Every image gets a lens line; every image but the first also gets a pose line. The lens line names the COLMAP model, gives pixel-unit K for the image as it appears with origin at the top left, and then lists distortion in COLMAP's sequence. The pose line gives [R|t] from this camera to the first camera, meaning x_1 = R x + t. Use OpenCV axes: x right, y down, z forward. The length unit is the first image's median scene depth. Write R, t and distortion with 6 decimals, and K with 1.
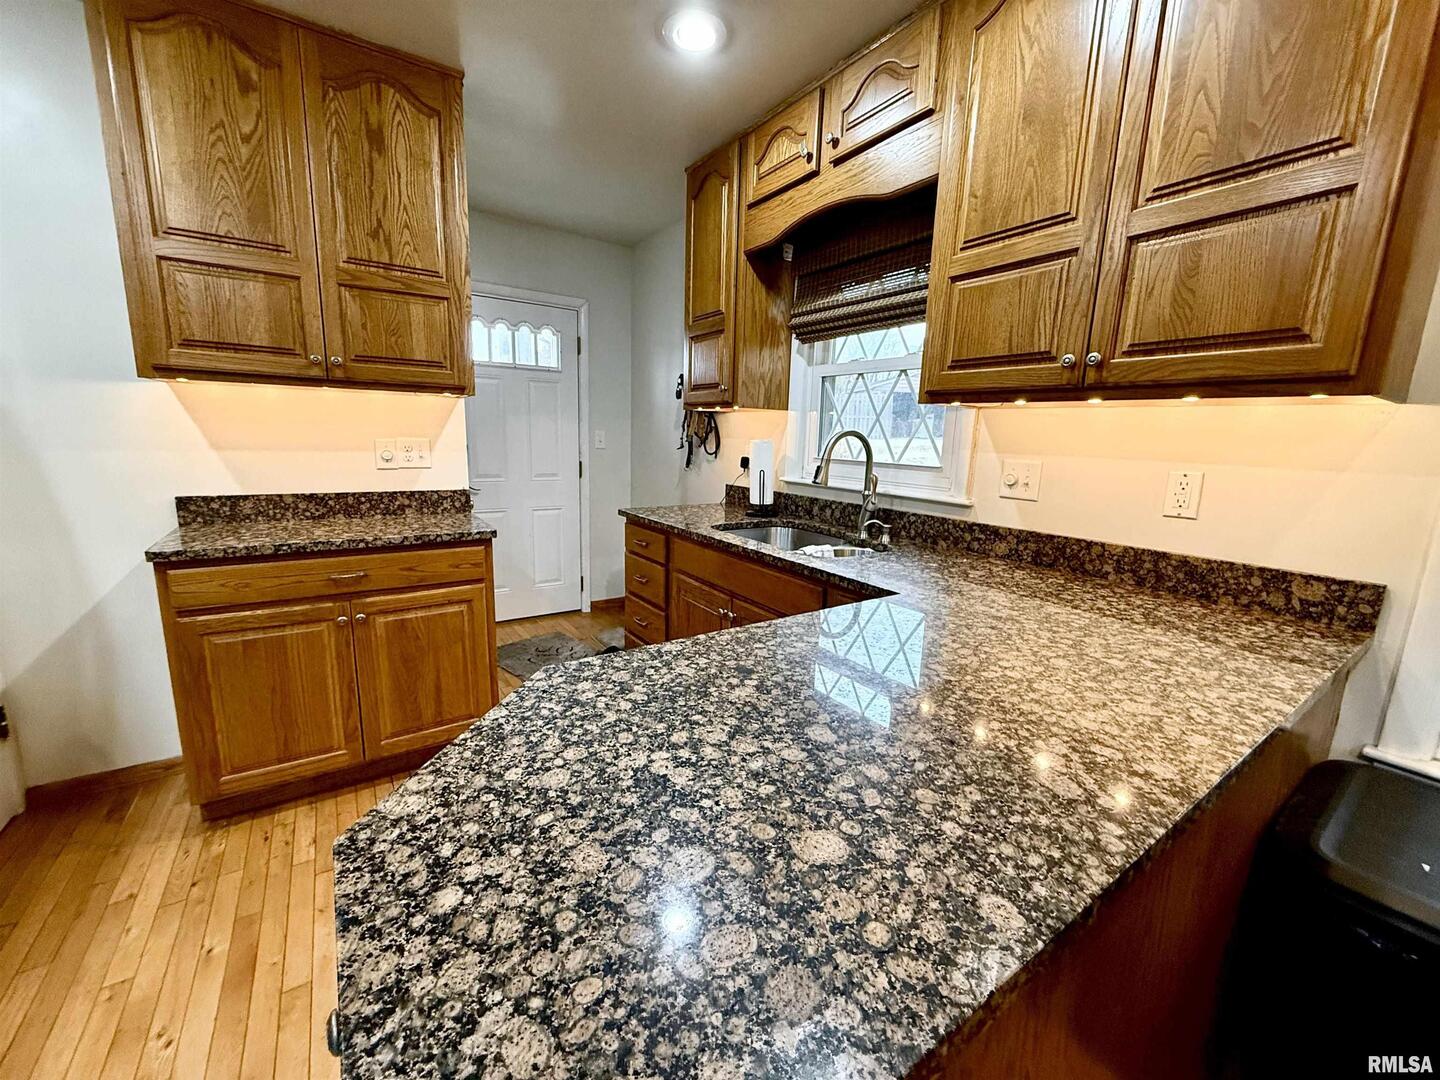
lens RADIAL K [[572.1, 0, 715.9], [0, 572.1, 539.9], [0, 0, 1]] dist [-0.000558, -0.000099]
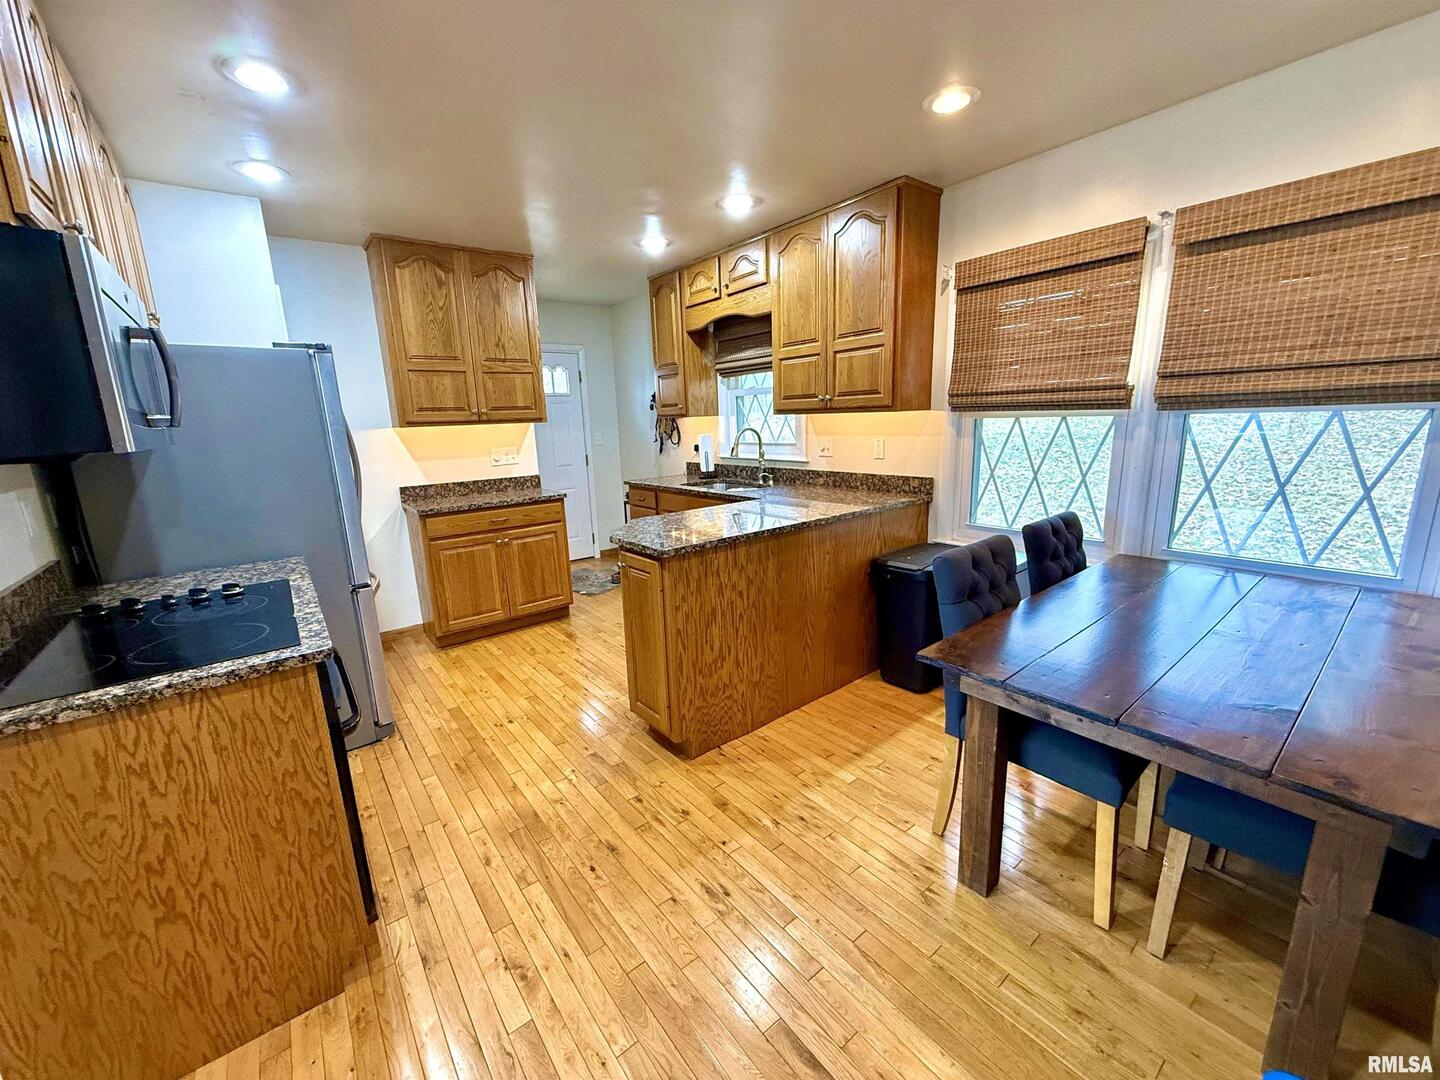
lens RADIAL K [[572.1, 0, 715.9], [0, 572.1, 539.9], [0, 0, 1]] dist [-0.000558, -0.000099]
pose [[0.994986, -0.080019, 0.059990, -0.022746], [0.078395, 0.996502, 0.028958, 0.137025], [-0.062098, -0.024110, 0.997779, -1.048071]]
